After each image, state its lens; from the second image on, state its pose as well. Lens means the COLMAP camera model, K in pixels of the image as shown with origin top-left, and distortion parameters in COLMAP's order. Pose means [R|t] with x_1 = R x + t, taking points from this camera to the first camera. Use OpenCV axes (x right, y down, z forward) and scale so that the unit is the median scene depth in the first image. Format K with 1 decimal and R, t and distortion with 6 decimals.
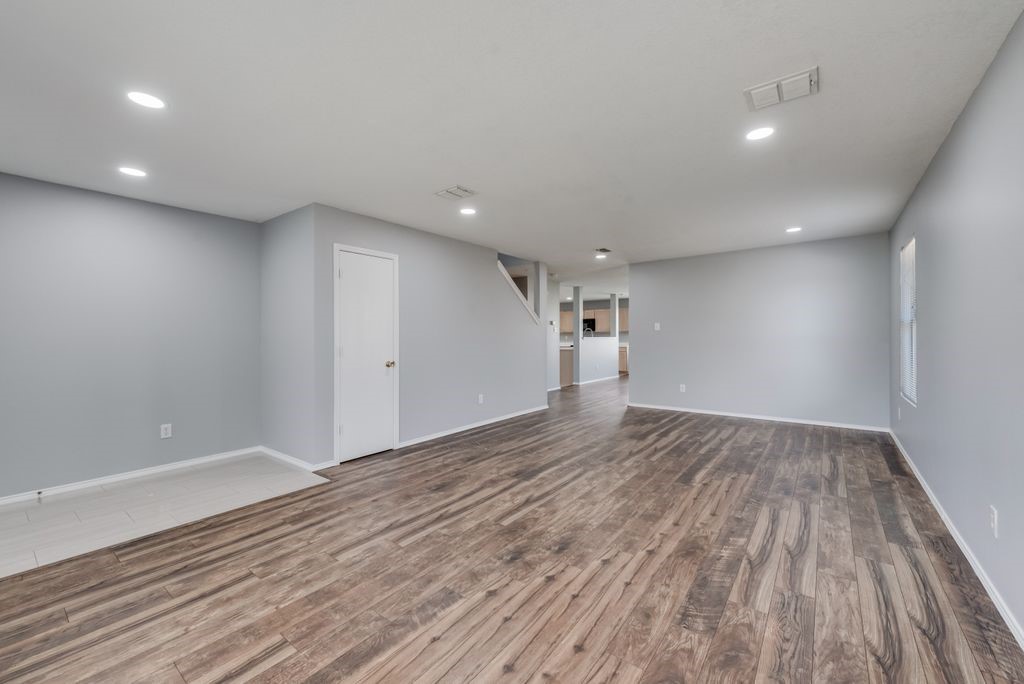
lens RADIAL K [[407.8, 0, 511.5], [0, 407.8, 334.8], [0, 0, 1]] dist [0.019810, -0.000349]
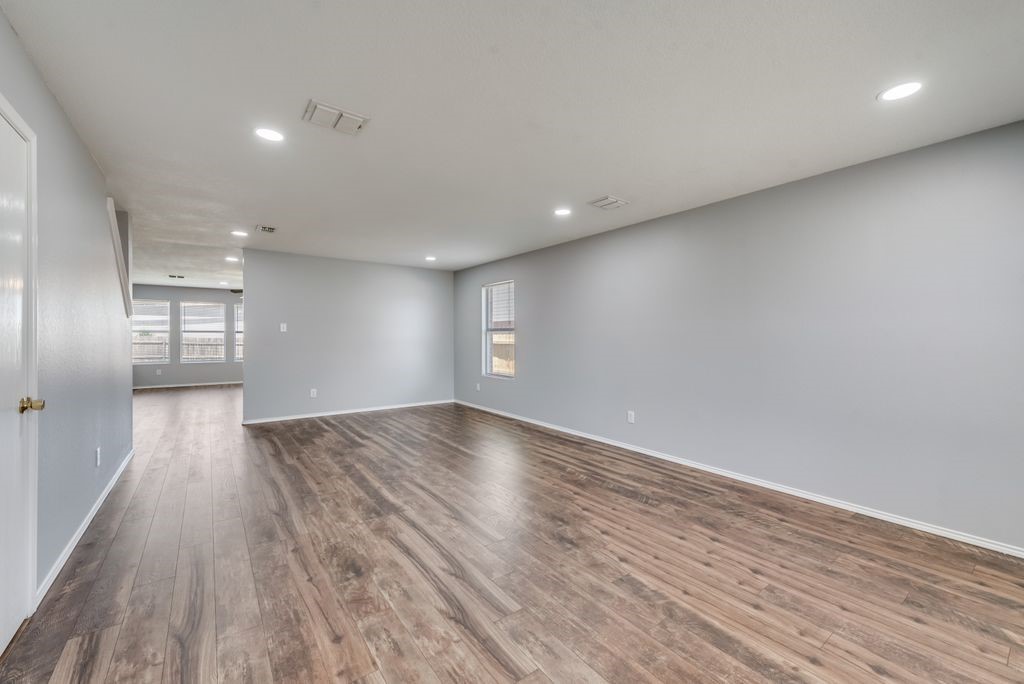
lens RADIAL K [[407.8, 0, 511.5], [0, 407.8, 334.8], [0, 0, 1]] dist [0.019810, -0.000349]
pose [[0.272309, 0.014169, 0.962106, -0.878130], [-0.009244, 0.999884, -0.012109, 0.006396], [-0.962165, -0.005596, 0.272408, 0.690152]]
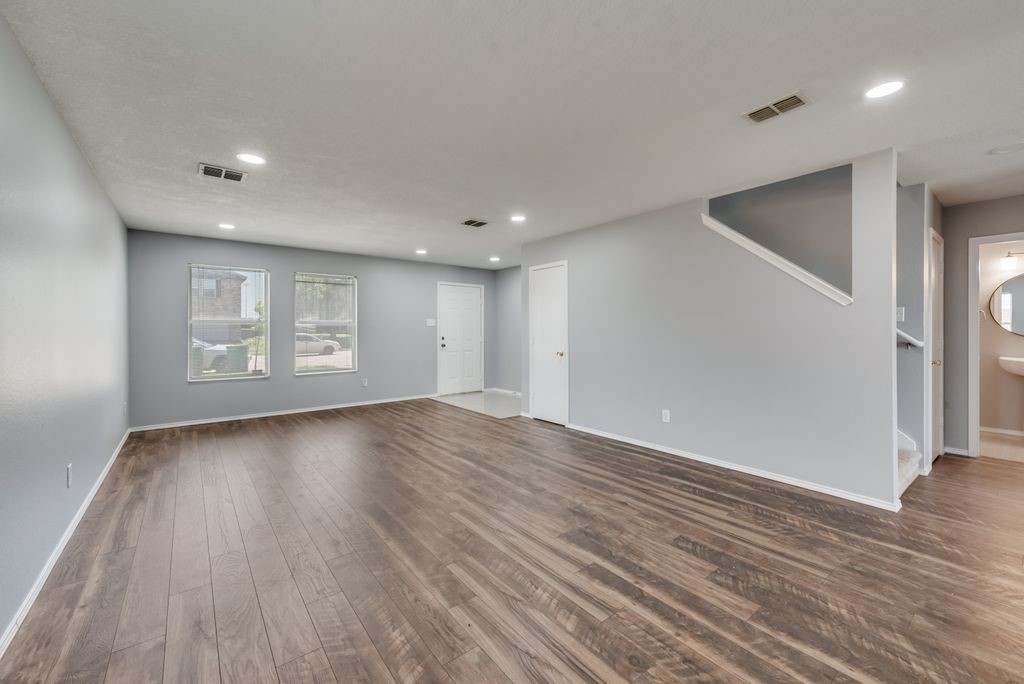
lens RADIAL K [[407.8, 0, 511.5], [0, 407.8, 334.8], [0, 0, 1]] dist [0.019810, -0.000349]
pose [[-0.243594, 0.016824, -0.969731, 1.399857], [0.005491, 0.999857, 0.015968, -0.005719], [0.969862, -0.001435, -0.243651, 1.799397]]
